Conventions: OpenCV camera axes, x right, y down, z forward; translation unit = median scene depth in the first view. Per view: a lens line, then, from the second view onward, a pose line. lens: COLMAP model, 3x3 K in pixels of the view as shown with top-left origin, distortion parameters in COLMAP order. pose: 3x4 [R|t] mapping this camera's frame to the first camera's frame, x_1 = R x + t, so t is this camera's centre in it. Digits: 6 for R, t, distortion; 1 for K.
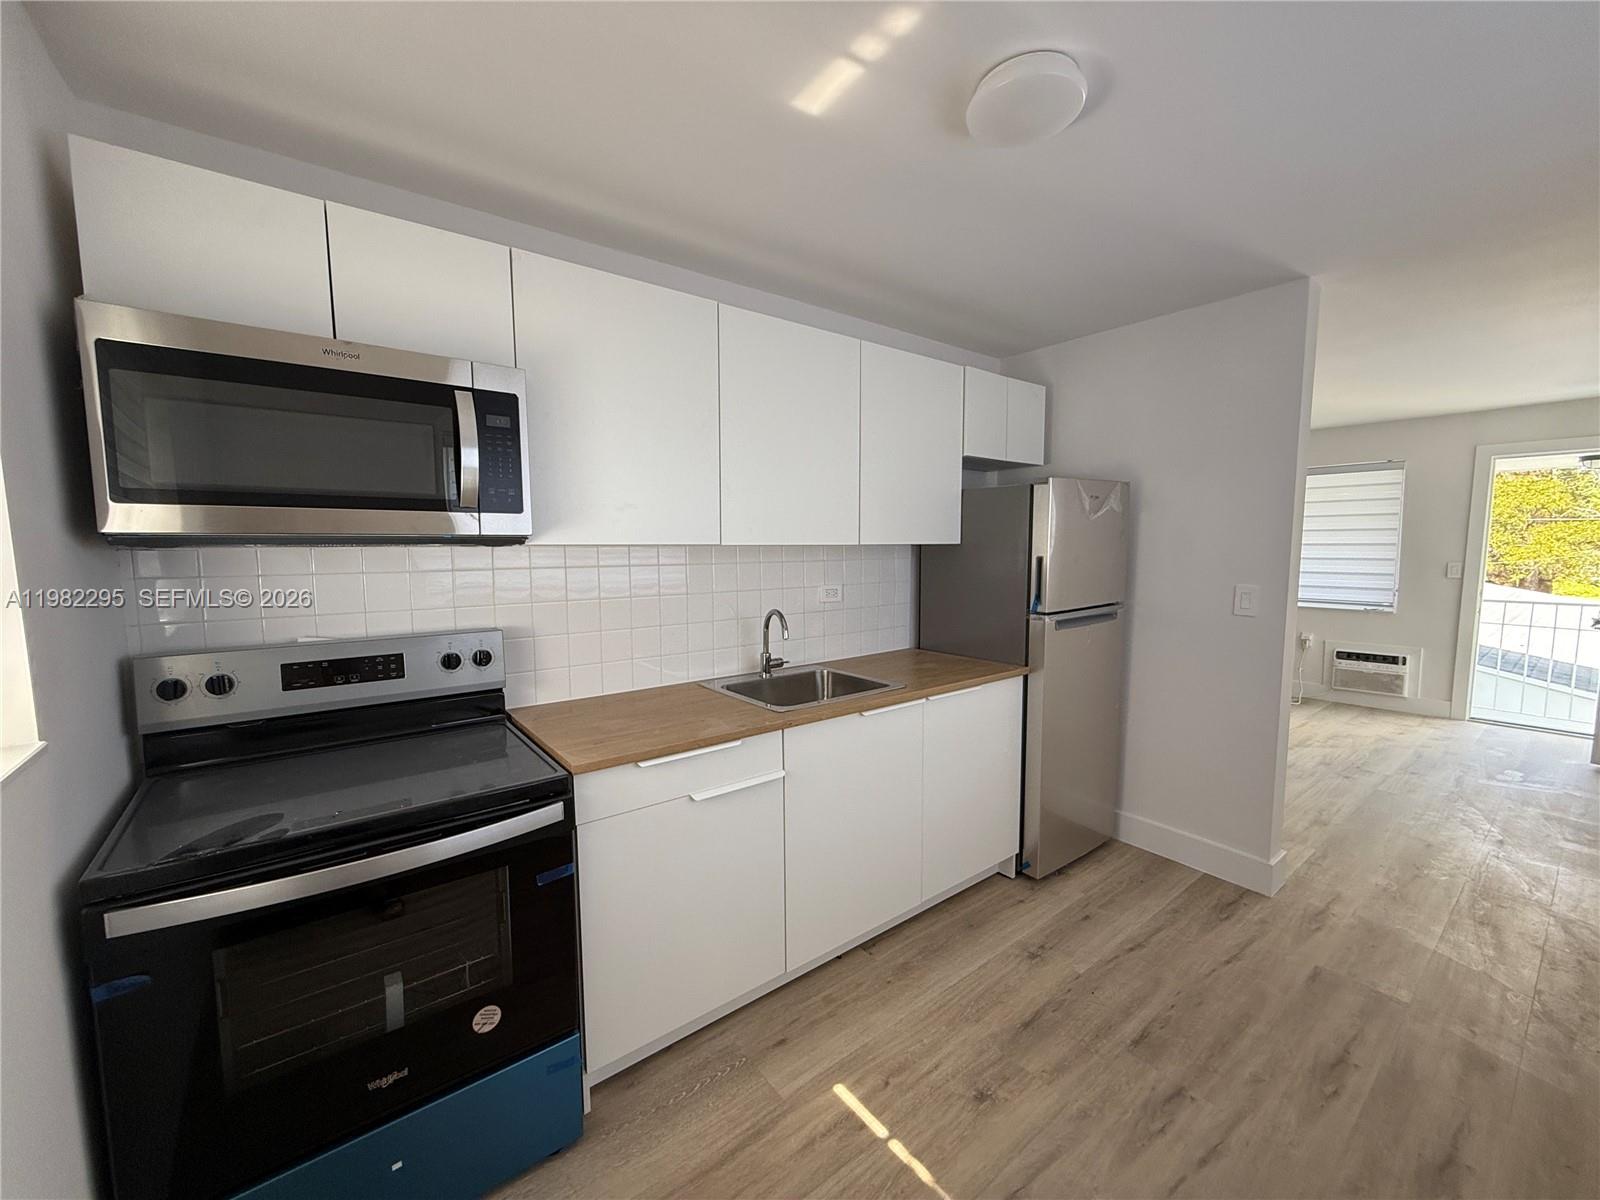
lens RADIAL K [[625.7, 0, 802.9], [0, 625.7, 594.7], [0, 0, 1]] dist [0.000194, 0.000058]
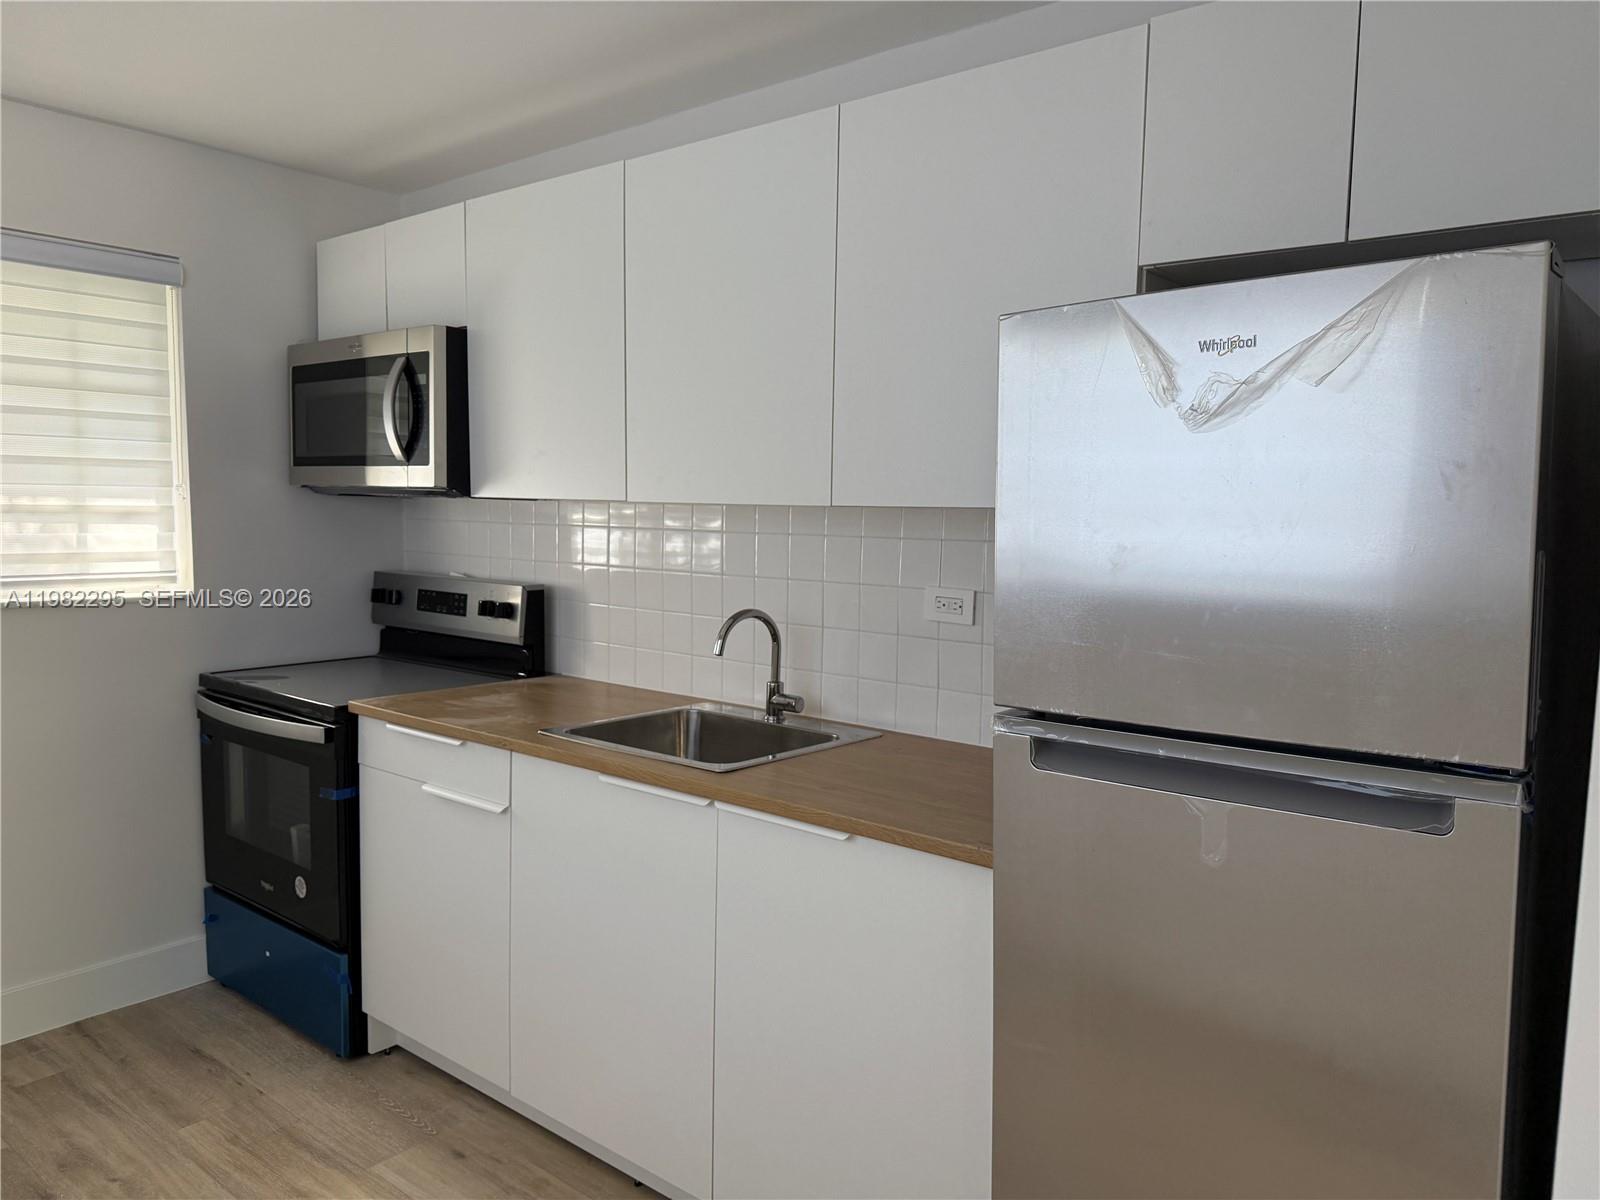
lens RADIAL K [[1124.2, 0, 797.4], [0, 1124.2, 594.9], [0, 0, 1]] dist [0.130423, -0.176042]
pose [[0.230665, 0.082879, -0.969497, 1.411411], [-0.099819, 0.993125, 0.061150, -0.085187], [0.967900, 0.082669, 0.237352, 1.056351]]
